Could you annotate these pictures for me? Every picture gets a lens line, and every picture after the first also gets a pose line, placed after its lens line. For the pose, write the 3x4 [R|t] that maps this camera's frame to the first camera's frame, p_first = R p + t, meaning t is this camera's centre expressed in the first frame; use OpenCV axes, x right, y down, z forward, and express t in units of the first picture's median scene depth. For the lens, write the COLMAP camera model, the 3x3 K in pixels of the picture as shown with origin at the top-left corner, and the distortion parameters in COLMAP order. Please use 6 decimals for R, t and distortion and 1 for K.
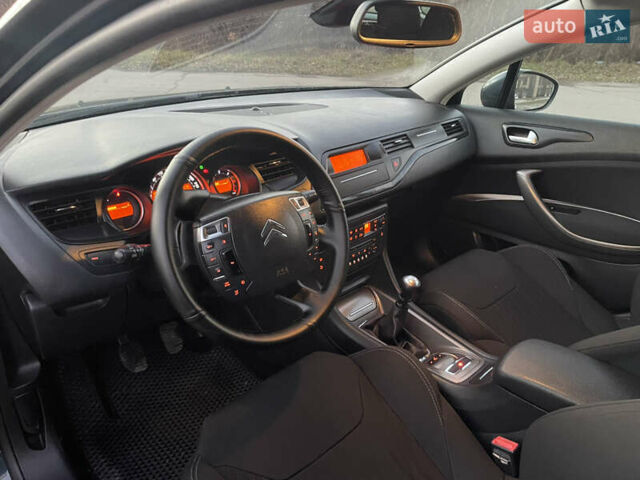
lens RADIAL K [[468.2, 0, 319.9], [0, 468.2, 243.5], [0, 0, 1]] dist [0.032041, -0.022724]
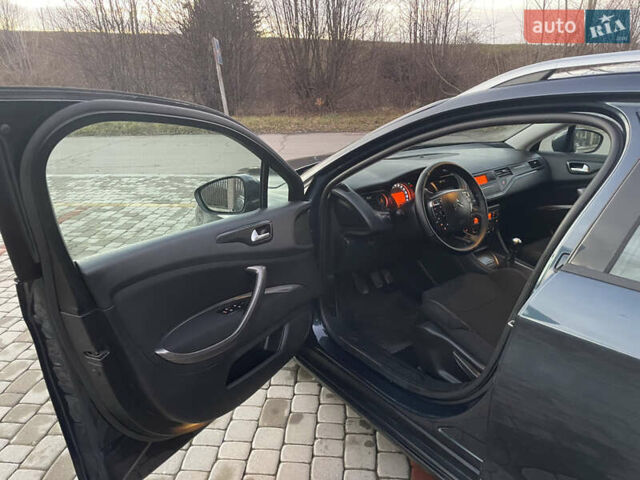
lens RADIAL K [[468.2, 0, 323.7], [0, 468.2, 236.9], [0, 0, 1]] dist [0.032041, -0.022724]
pose [[0.990104, -0.010028, -0.139976, -0.225442], [-0.007273, 0.992436, -0.122547, 0.219071], [0.140147, 0.122352, 0.982542, -0.711691]]
